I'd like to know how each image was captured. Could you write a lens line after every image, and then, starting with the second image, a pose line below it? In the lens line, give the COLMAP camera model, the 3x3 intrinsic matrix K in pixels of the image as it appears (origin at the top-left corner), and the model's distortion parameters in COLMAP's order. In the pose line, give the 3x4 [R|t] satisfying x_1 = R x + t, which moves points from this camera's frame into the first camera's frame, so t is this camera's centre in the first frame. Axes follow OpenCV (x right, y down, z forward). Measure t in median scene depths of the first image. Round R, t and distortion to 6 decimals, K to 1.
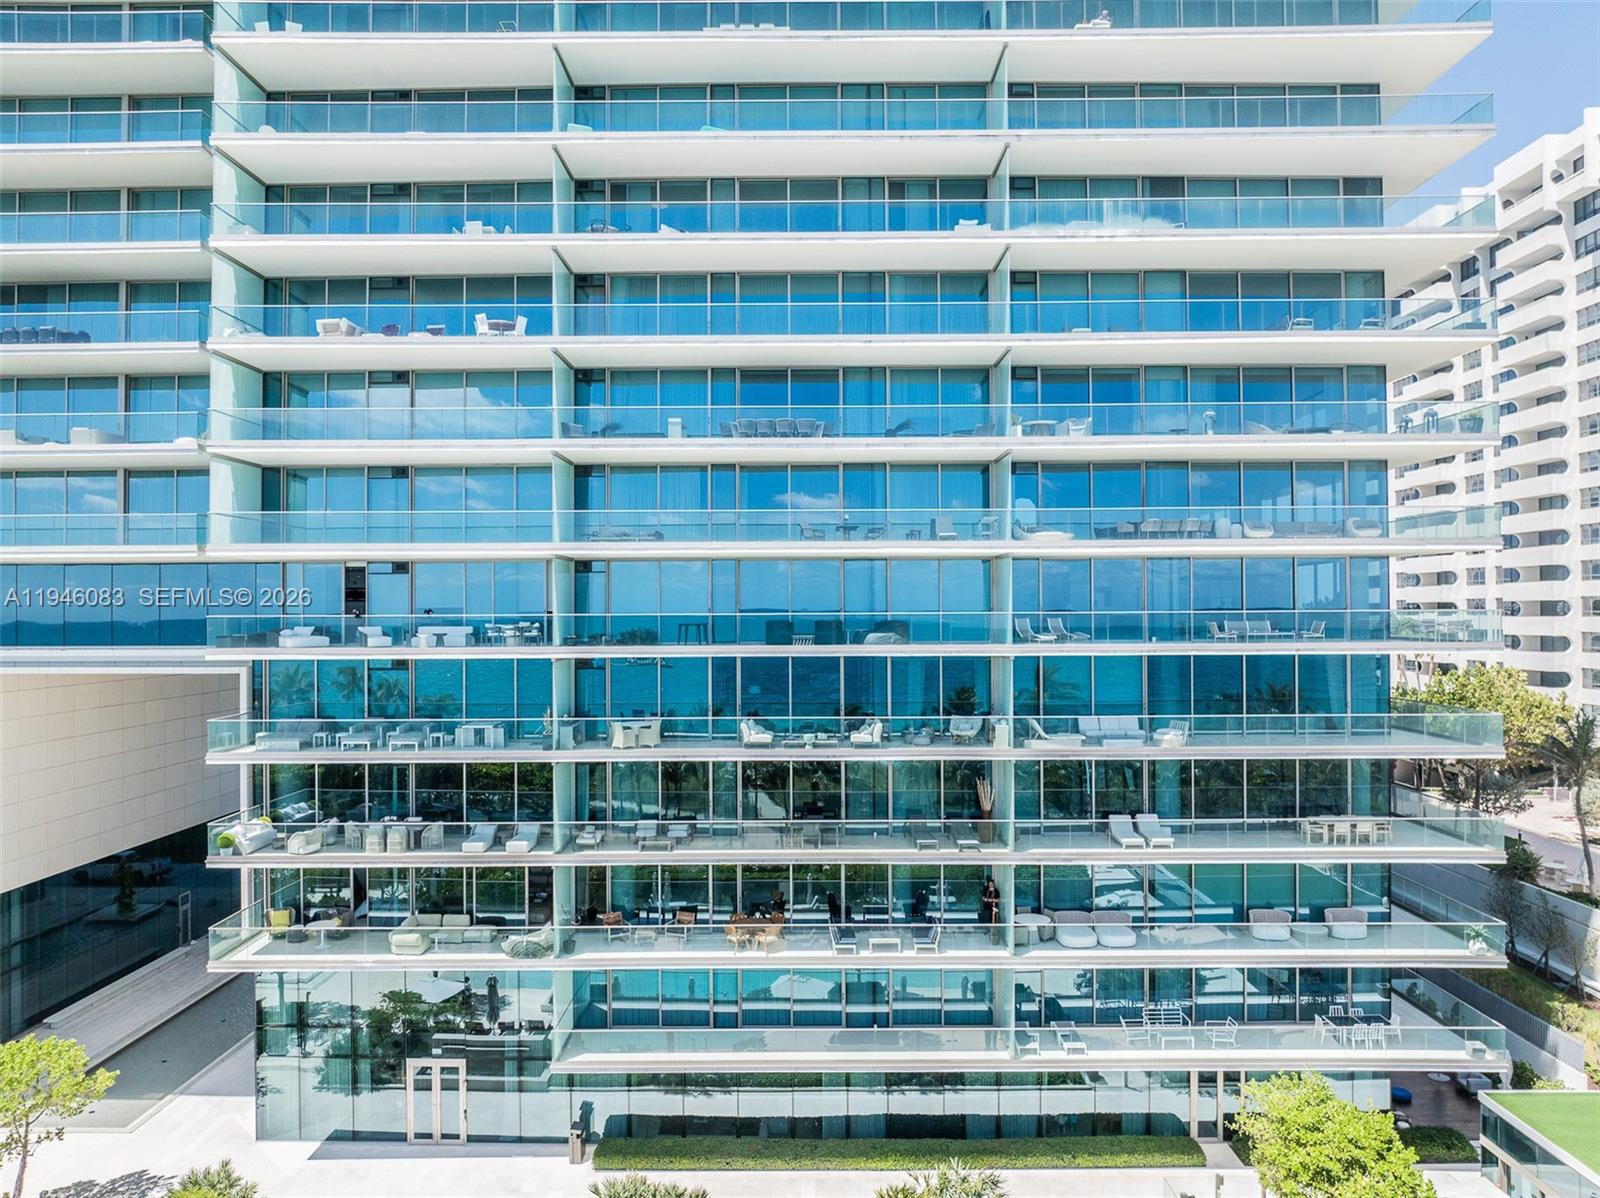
lens RADIAL K [[1139.5, 0, 802.8], [0, 1139.5, 590.9], [0, 0, 1]] dist [-0.050208, 0.023235]
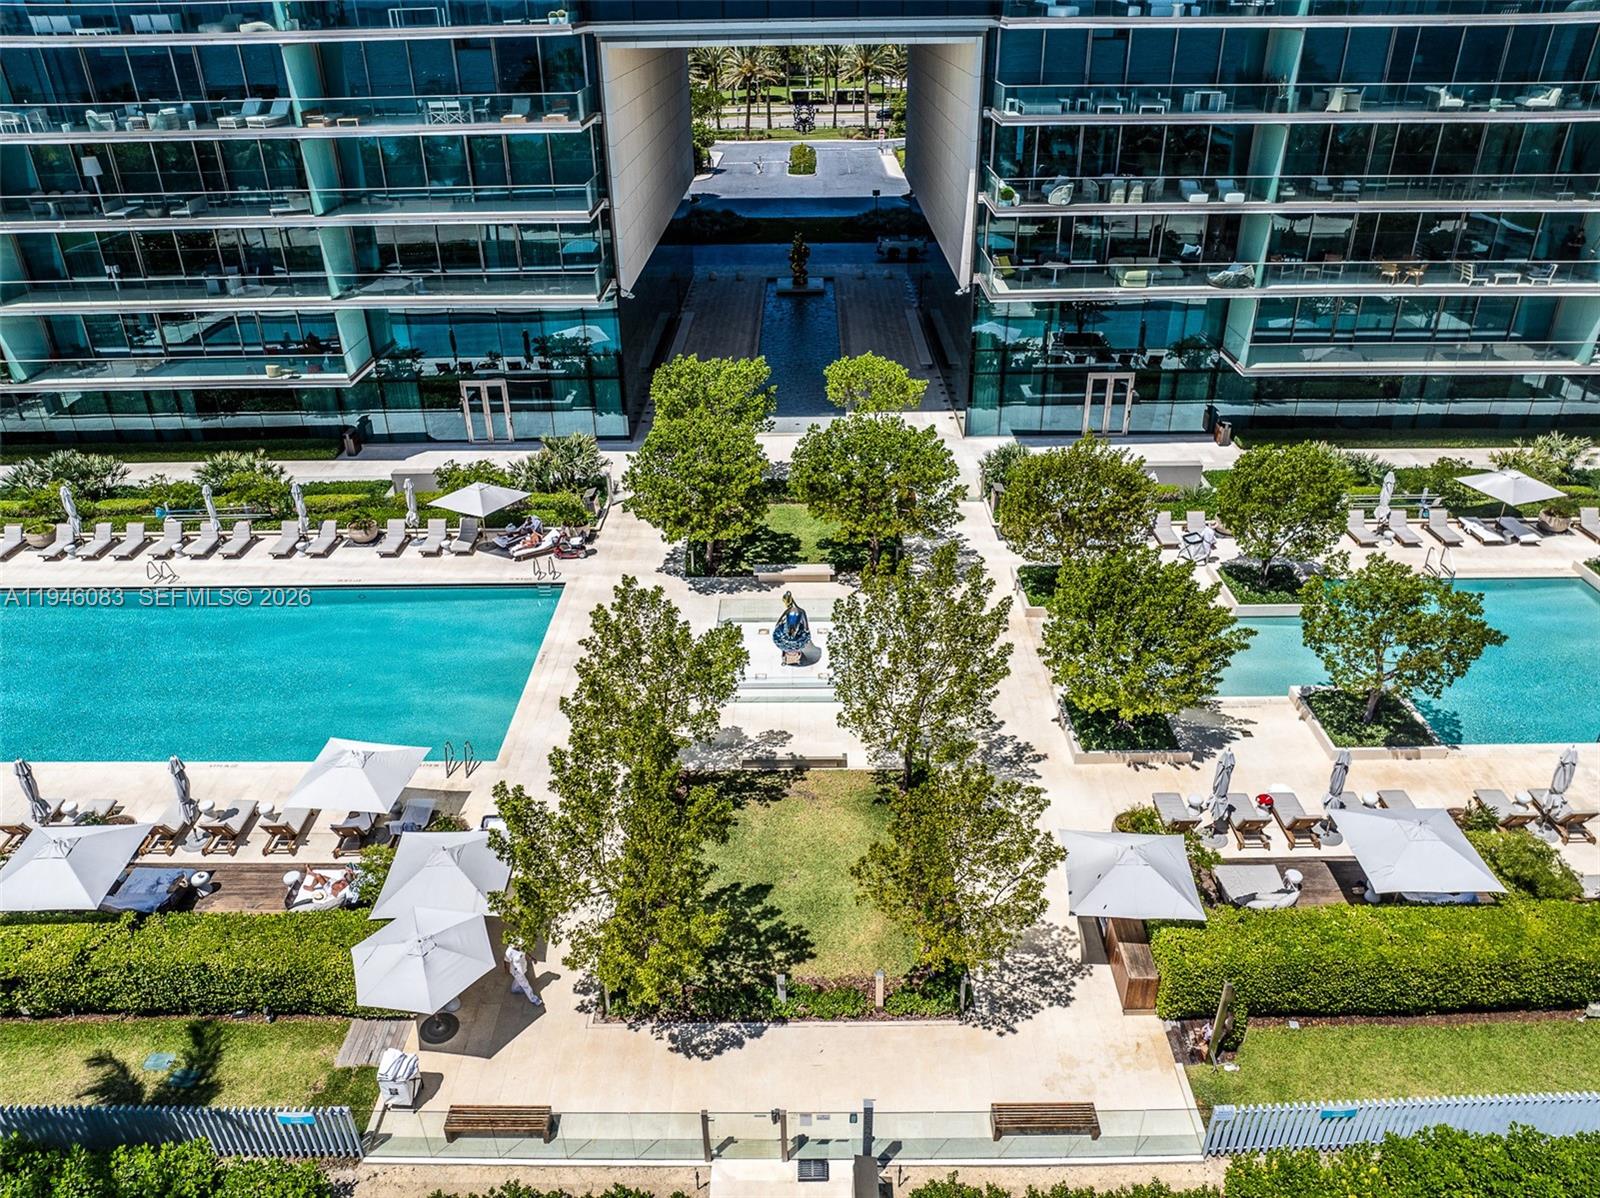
lens RADIAL K [[1139.5, 0, 802.2], [0, 1139.5, 604.2], [0, 0, 1]] dist [-0.050208, 0.023235]
pose [[0.999957, -0.008912, -0.002740, -0.699791], [0.009103, 0.869697, 0.493502, 0.003532], [-0.002015, -0.493506, 0.869740, -0.260541]]
